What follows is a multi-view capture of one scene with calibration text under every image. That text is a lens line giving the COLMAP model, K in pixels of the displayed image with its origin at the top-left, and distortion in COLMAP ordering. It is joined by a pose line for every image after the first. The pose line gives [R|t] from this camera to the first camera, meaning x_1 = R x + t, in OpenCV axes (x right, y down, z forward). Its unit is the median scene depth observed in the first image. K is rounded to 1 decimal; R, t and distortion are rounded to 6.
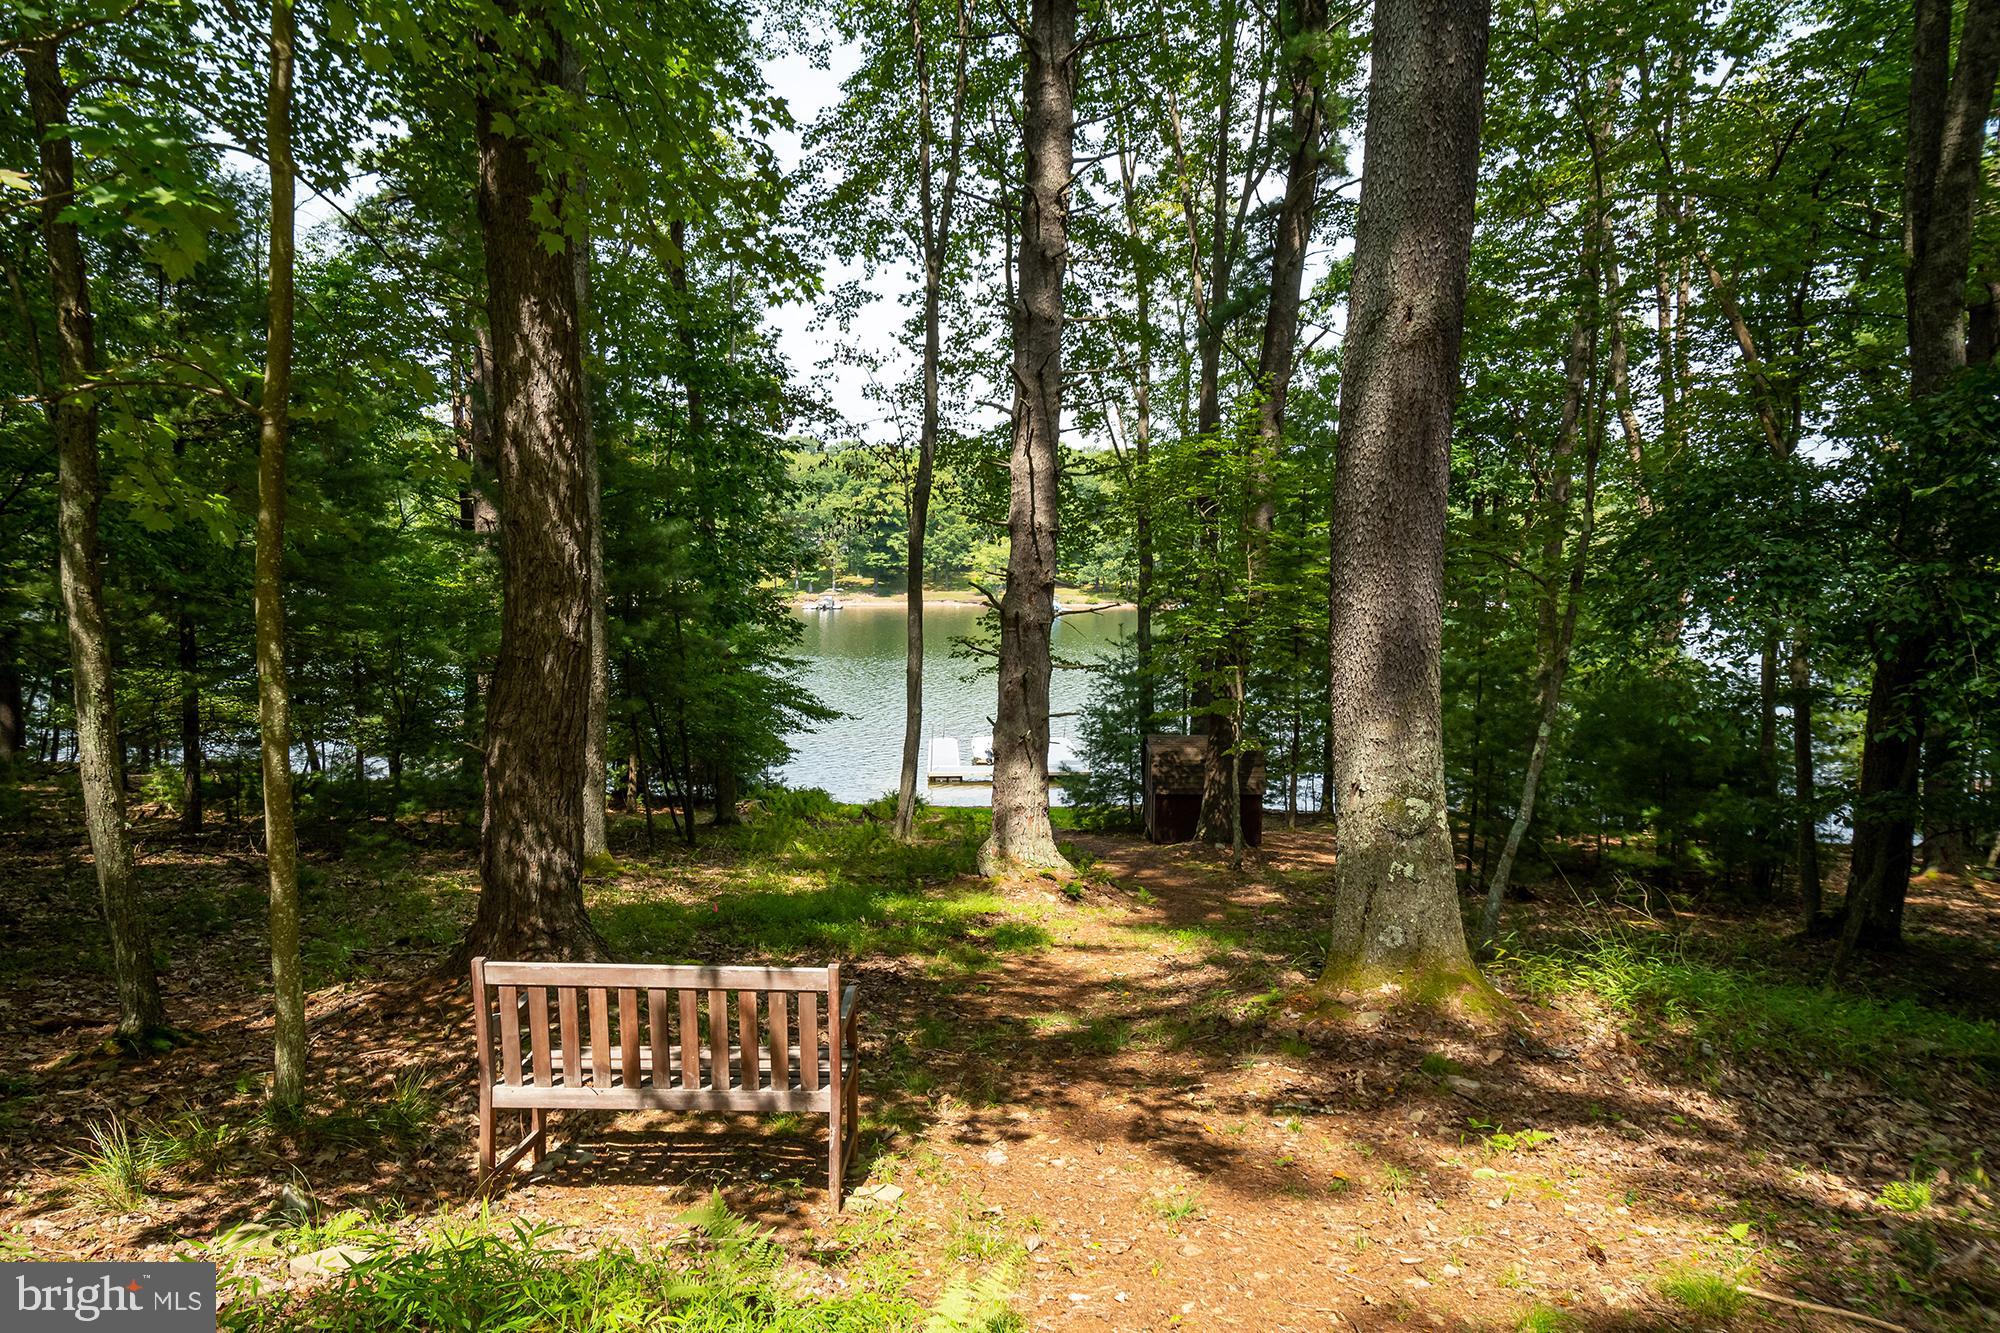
lens RADIAL K [[1219.1, 0, 1000.0], [0, 1219.1, 666.5], [0, 0, 1]] dist [-0.000809, -0.000082]
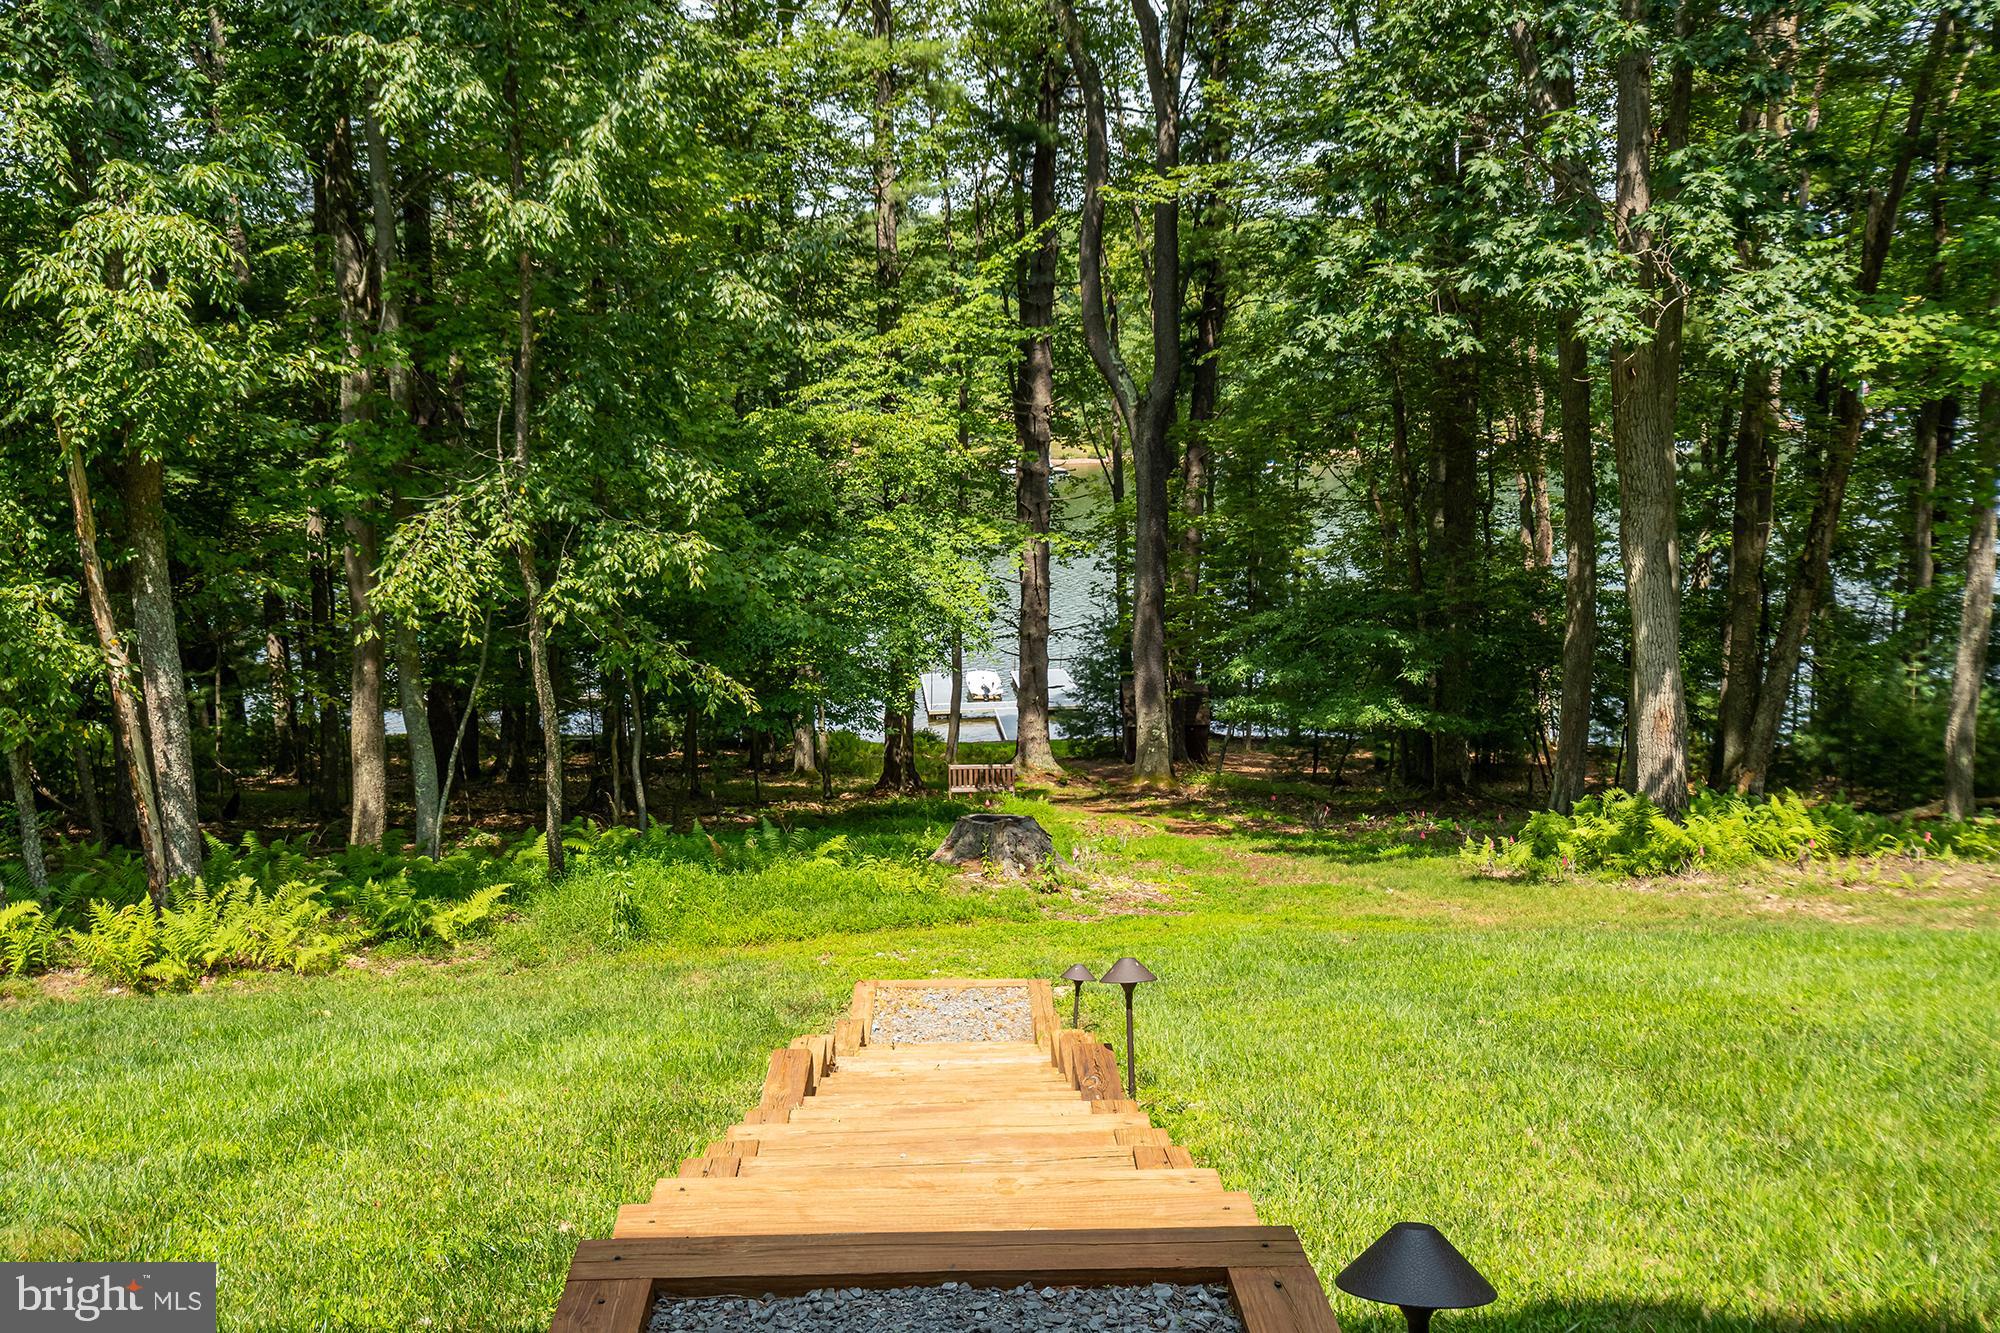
lens RADIAL K [[1724.1, 0, 1000.0], [0, 1724.1, 666.5], [0, 0, 1]] dist [0.000314, -0.000025]
pose [[0.999358, -0.032614, 0.014854, -0.054114], [0.031514, 0.997112, 0.069095, -0.137307], [-0.017065, -0.068582, 0.997500, -1.253266]]
